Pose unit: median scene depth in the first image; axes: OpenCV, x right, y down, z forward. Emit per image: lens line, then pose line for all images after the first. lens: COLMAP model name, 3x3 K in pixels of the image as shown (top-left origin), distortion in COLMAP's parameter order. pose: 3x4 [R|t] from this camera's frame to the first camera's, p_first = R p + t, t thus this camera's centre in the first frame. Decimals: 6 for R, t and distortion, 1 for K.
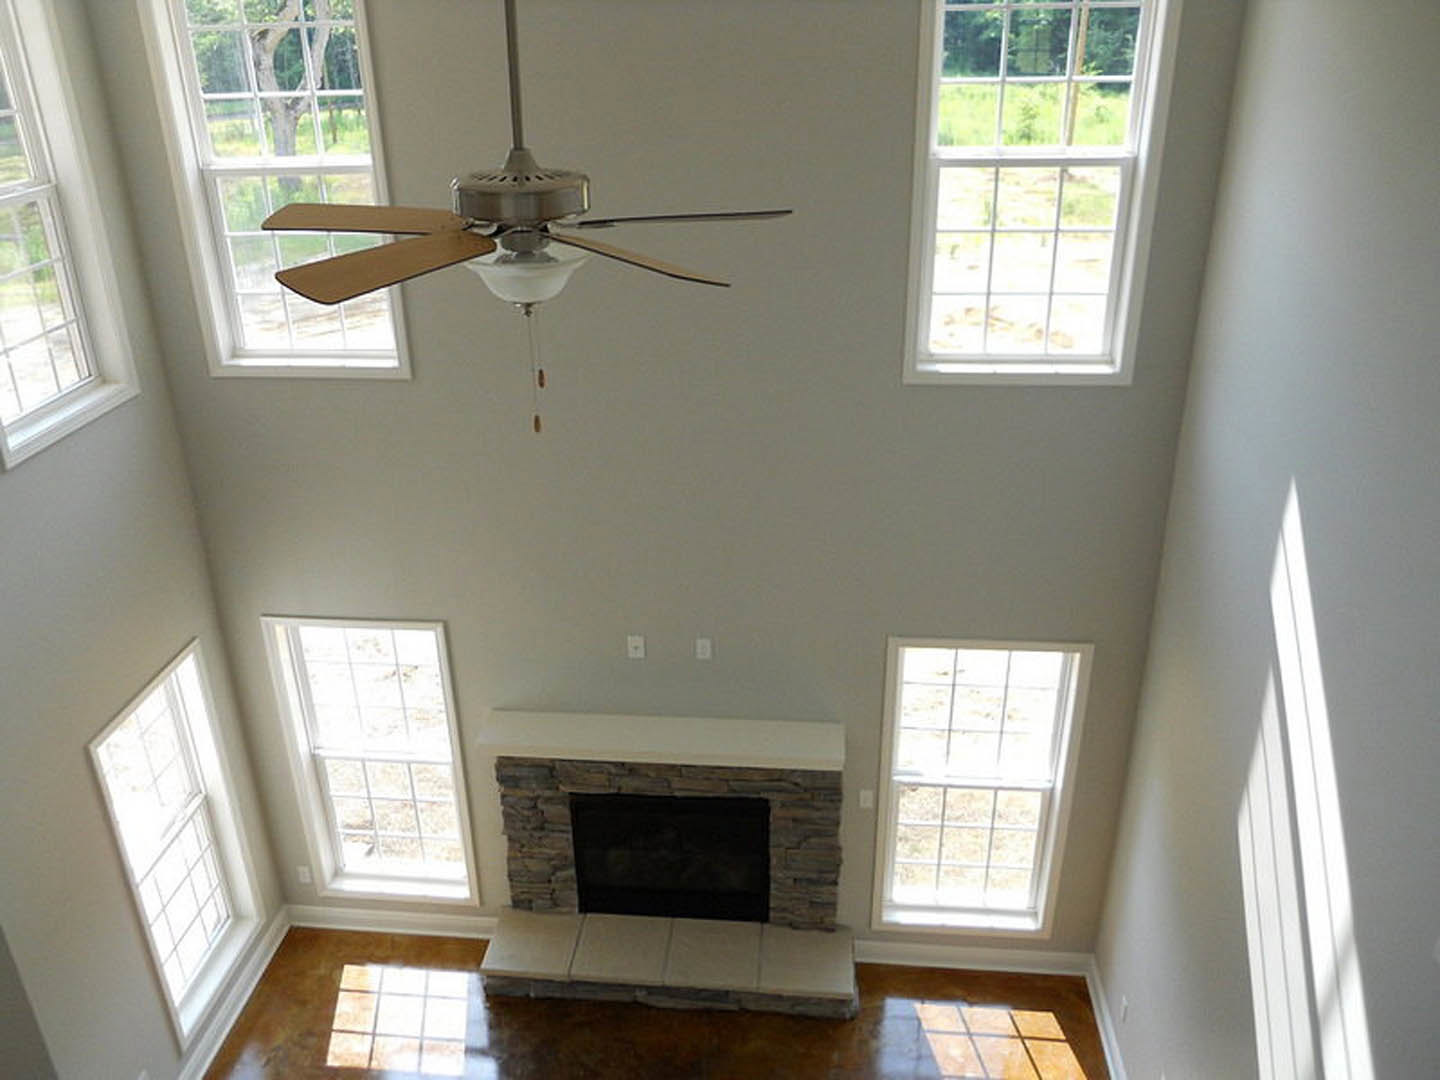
lens RADIAL K [[1182.8, 0, 720.0], [0, 1182.8, 540.0], [0, 0, 1]] dist [-0.007301, -0.005713]
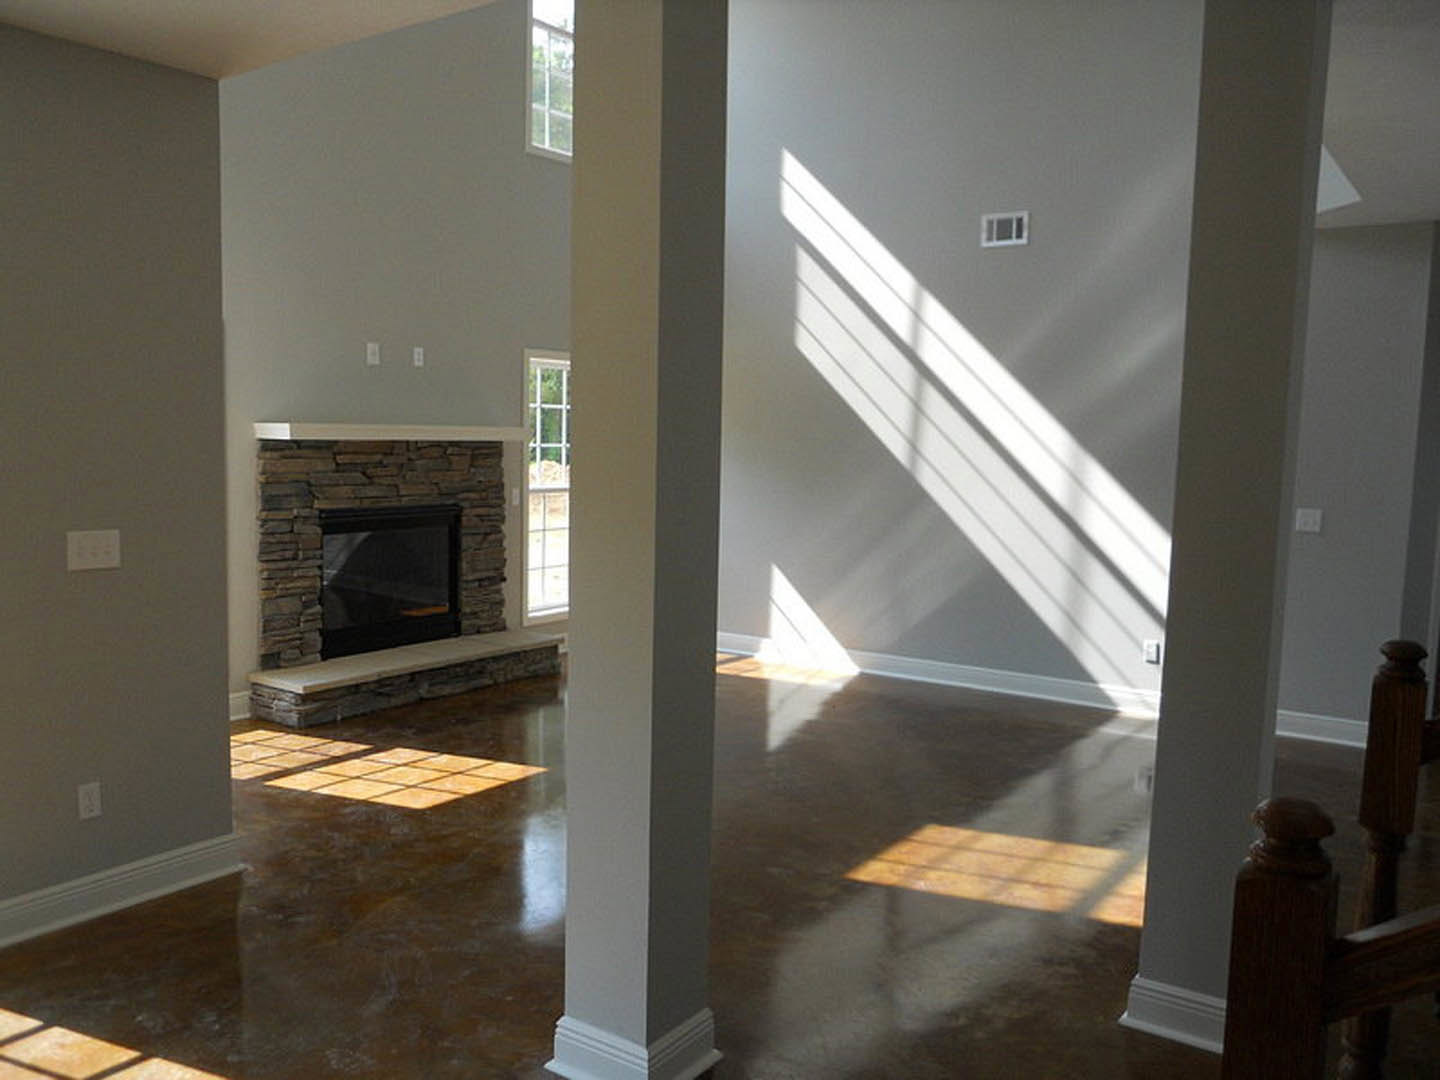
lens RADIAL K [[1182.8, 0, 720.0], [0, 1182.8, 540.0], [0, 0, 1]] dist [-0.007301, -0.005713]
pose [[0.489796, -0.063285, 0.869537, -0.857110], [0.339890, 0.932308, -0.123601, 0.482784], [-0.802854, 0.356087, 0.478151, 0.227973]]
